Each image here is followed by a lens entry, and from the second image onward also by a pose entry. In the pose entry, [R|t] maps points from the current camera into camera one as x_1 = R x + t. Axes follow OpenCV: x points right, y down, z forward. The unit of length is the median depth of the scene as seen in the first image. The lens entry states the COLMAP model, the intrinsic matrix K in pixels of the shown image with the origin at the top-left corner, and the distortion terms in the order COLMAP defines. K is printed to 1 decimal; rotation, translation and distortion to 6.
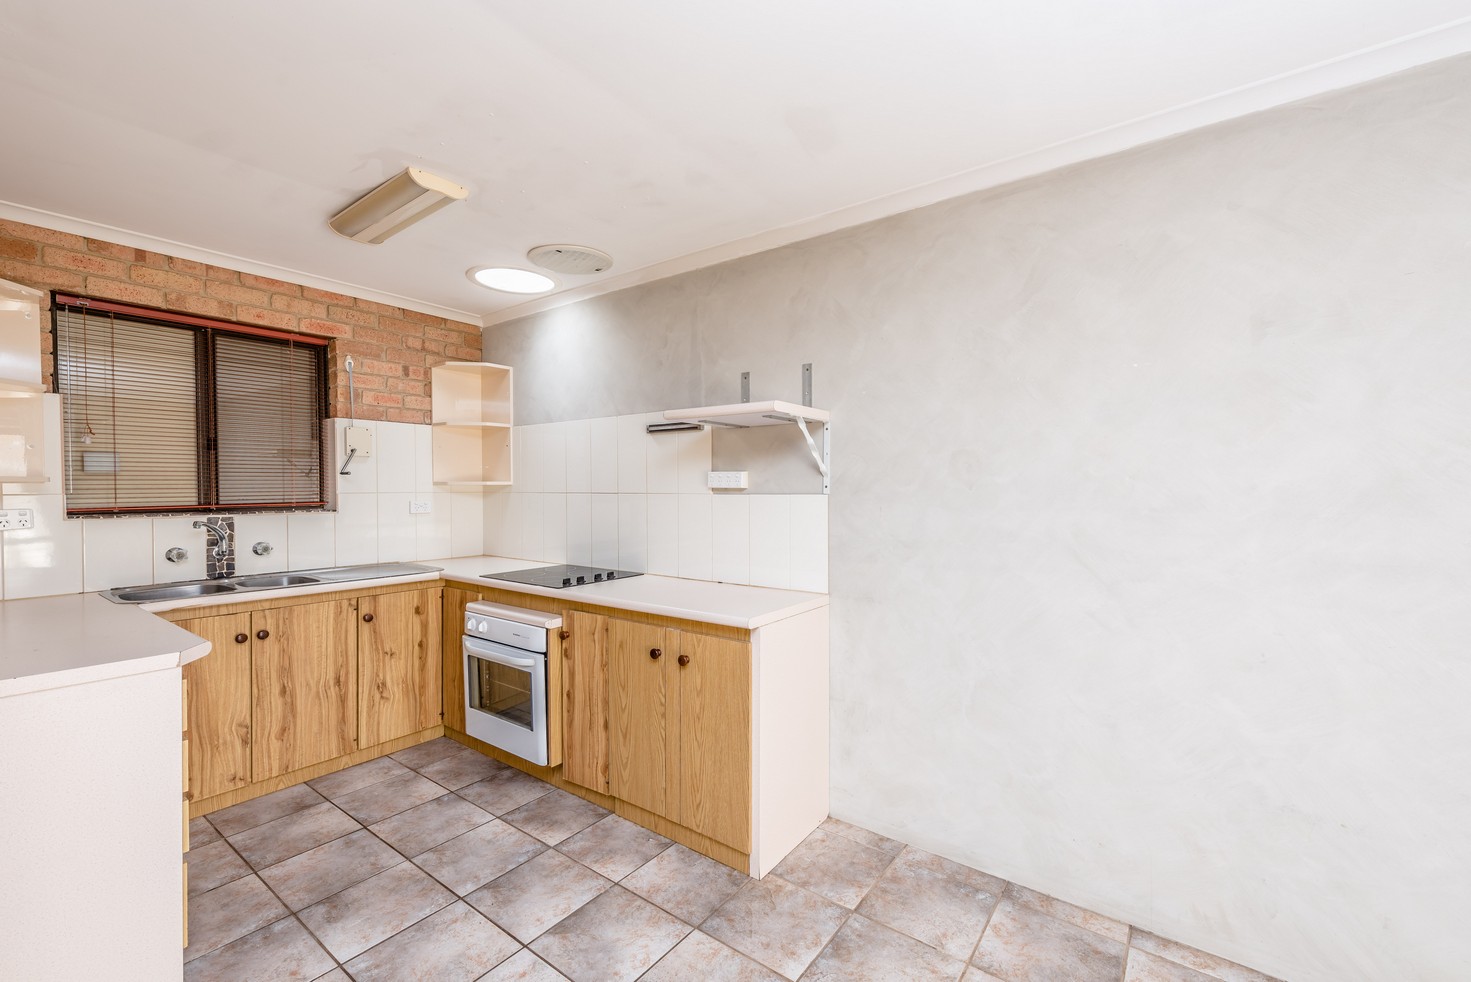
lens RADIAL K [[596.5, 0, 741.1], [0, 596.5, 495.7], [0, 0, 1]] dist [0.014532, -0.002209]
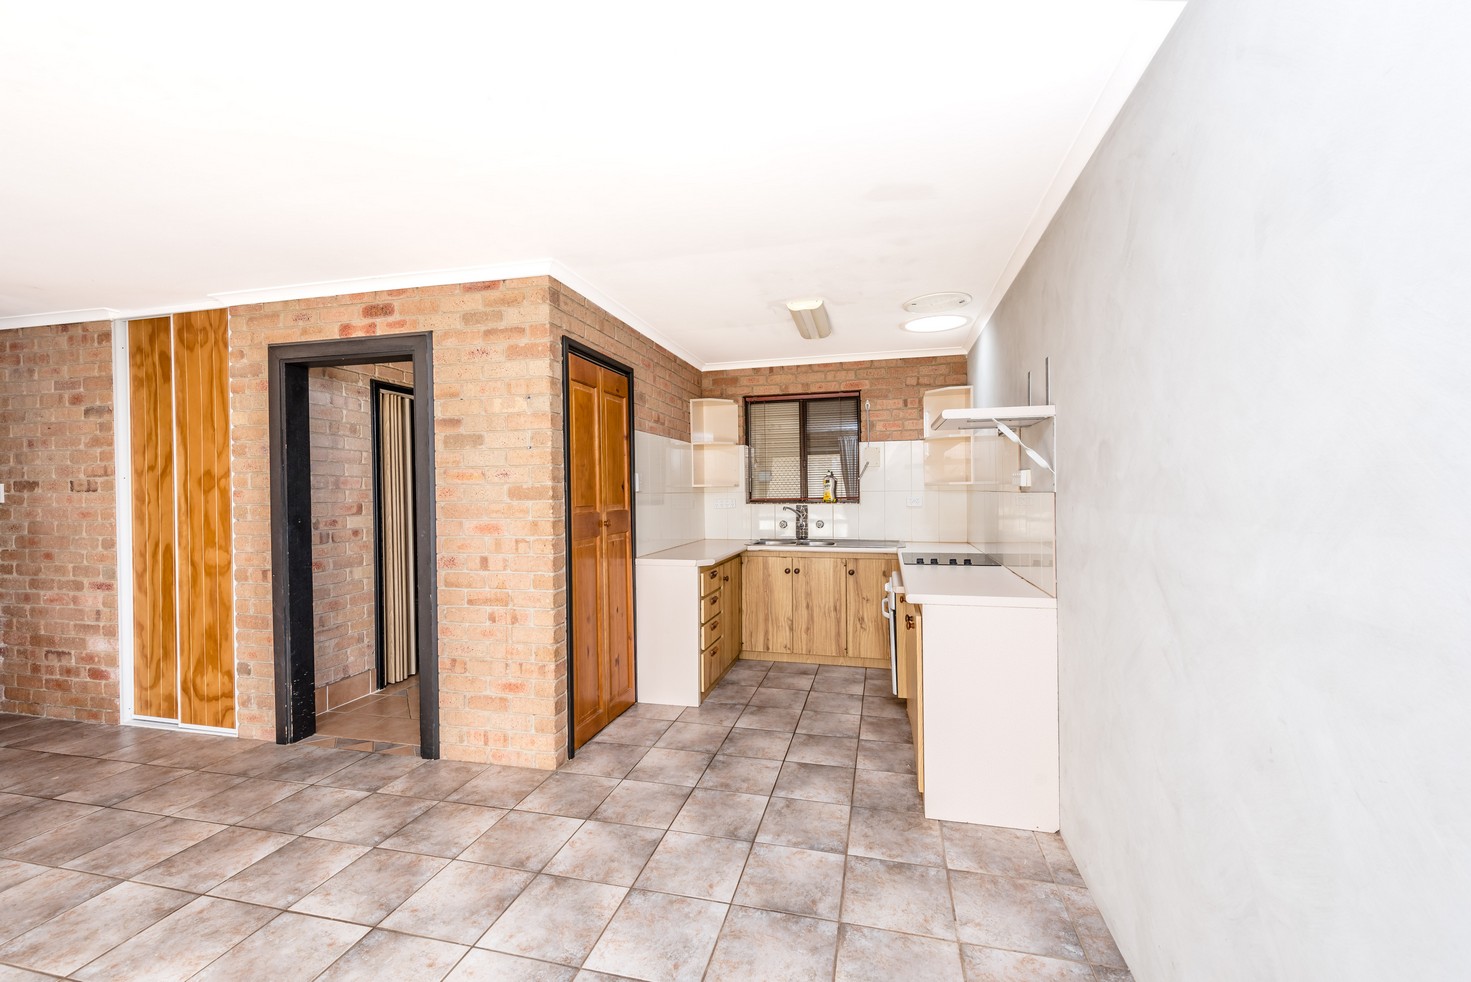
lens RADIAL K [[596.5, 0, 749.7], [0, 596.5, 492.4], [0, 0, 1]] dist [0.014532, -0.002209]
pose [[0.408184, 0.001339, -0.912899, 0.709103], [-0.003852, 0.999993, -0.000256, -0.000008], [0.912892, 0.003621, 0.408186, 0.144424]]
